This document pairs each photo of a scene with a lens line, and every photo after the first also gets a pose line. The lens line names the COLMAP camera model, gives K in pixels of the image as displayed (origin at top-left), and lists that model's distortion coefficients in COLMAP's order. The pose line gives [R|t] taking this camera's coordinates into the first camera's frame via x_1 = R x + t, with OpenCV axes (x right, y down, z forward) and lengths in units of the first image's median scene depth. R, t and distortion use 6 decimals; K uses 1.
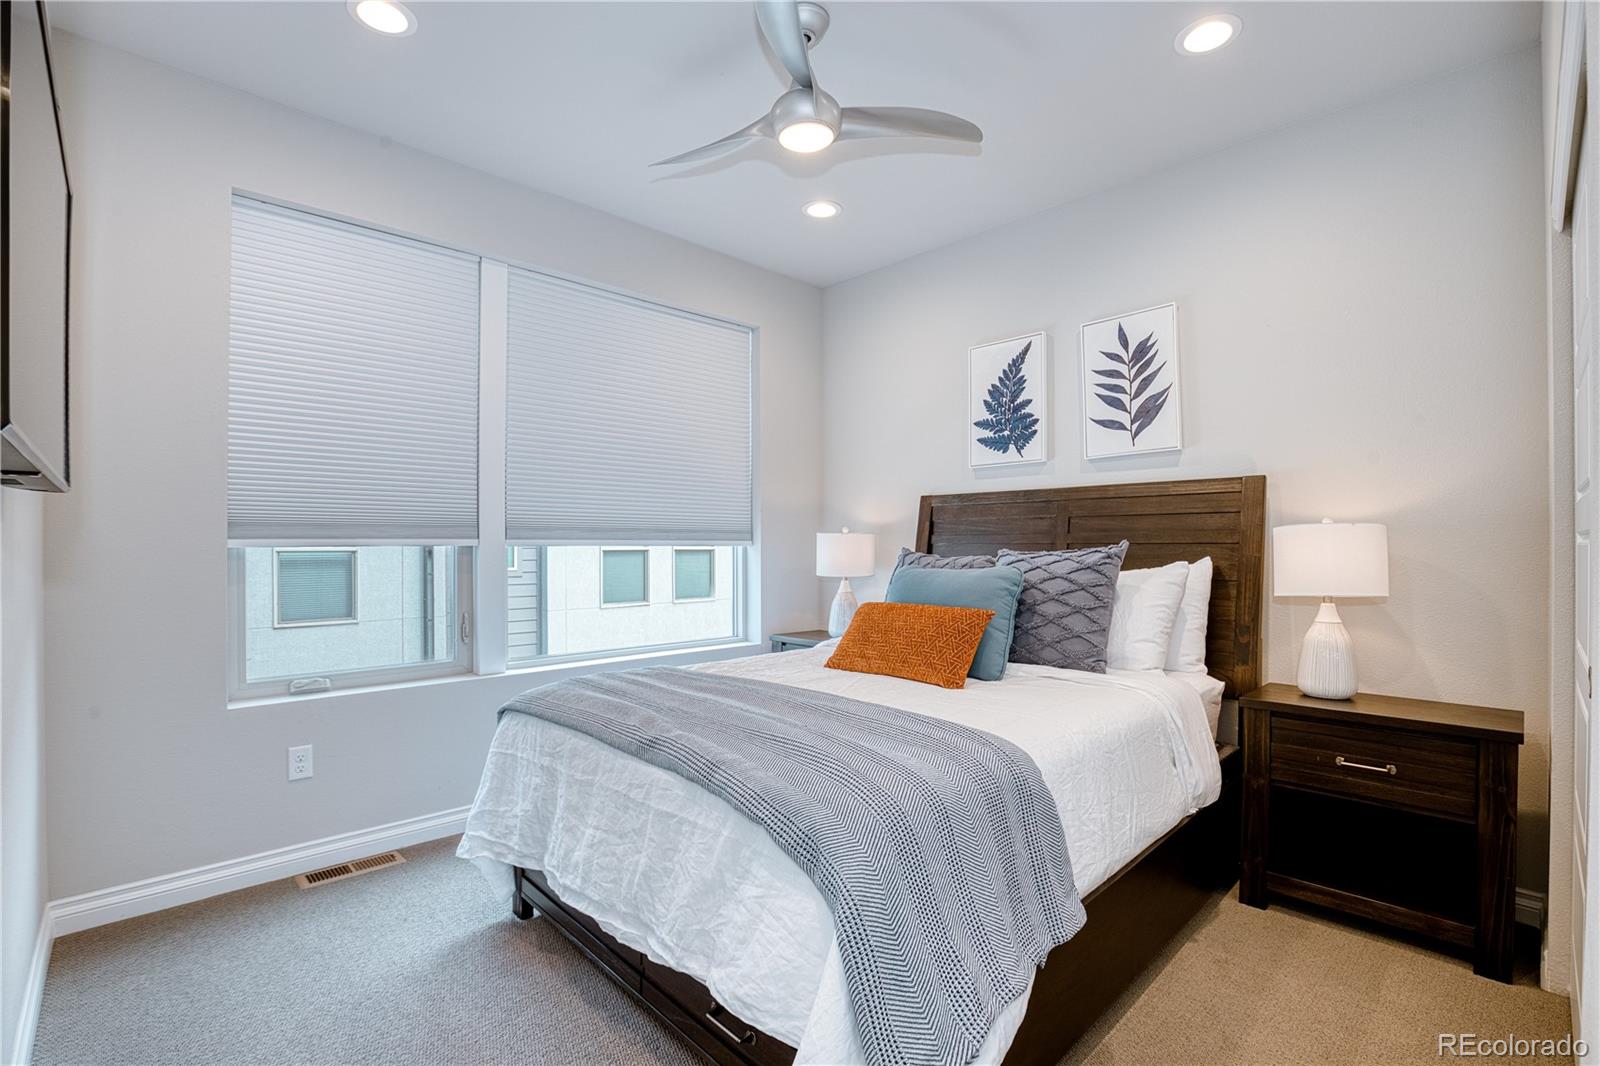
lens RADIAL K [[729.8, 0, 808.7], [0, 729.8, 536.8], [0, 0, 1]] dist [-0.031884, 0.005495]
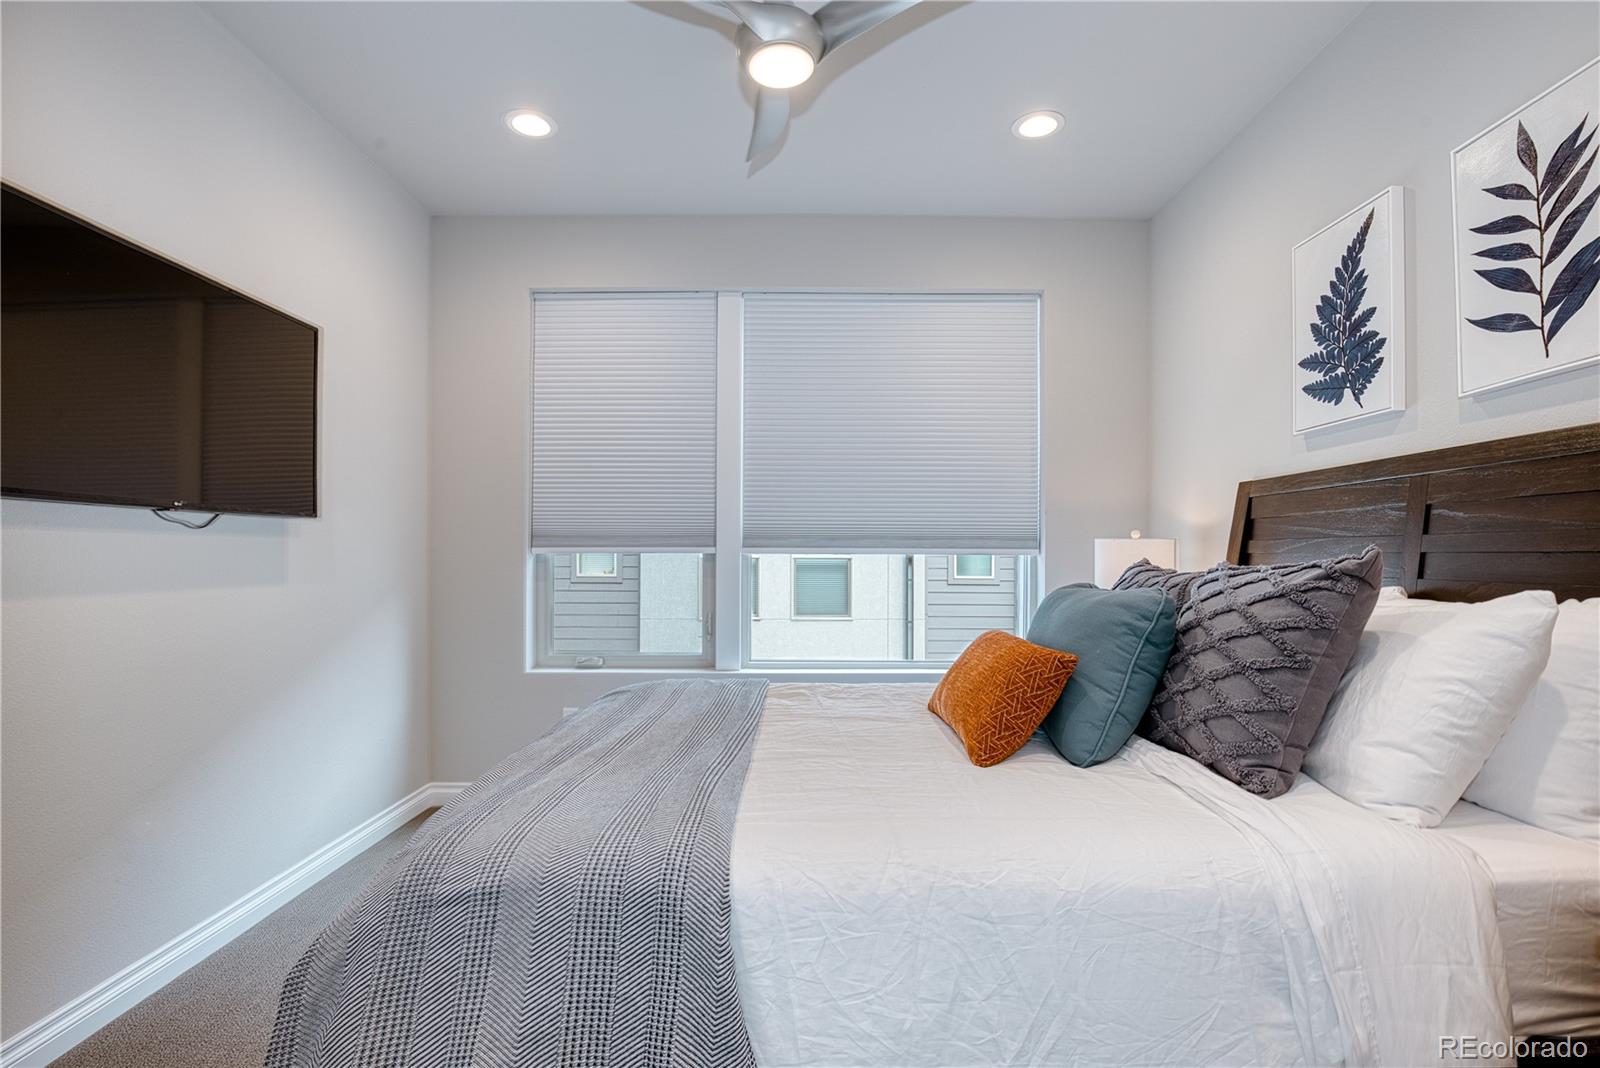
lens RADIAL K [[729.8, 0, 798.2], [0, 729.8, 549.0], [0, 0, 1]] dist [-0.031884, 0.005495]
pose [[0.719023, -0.000688, -0.694986, 0.378249], [0.003944, 0.999987, 0.003091, 0.002980], [0.694976, -0.004964, 0.719016, 0.263751]]
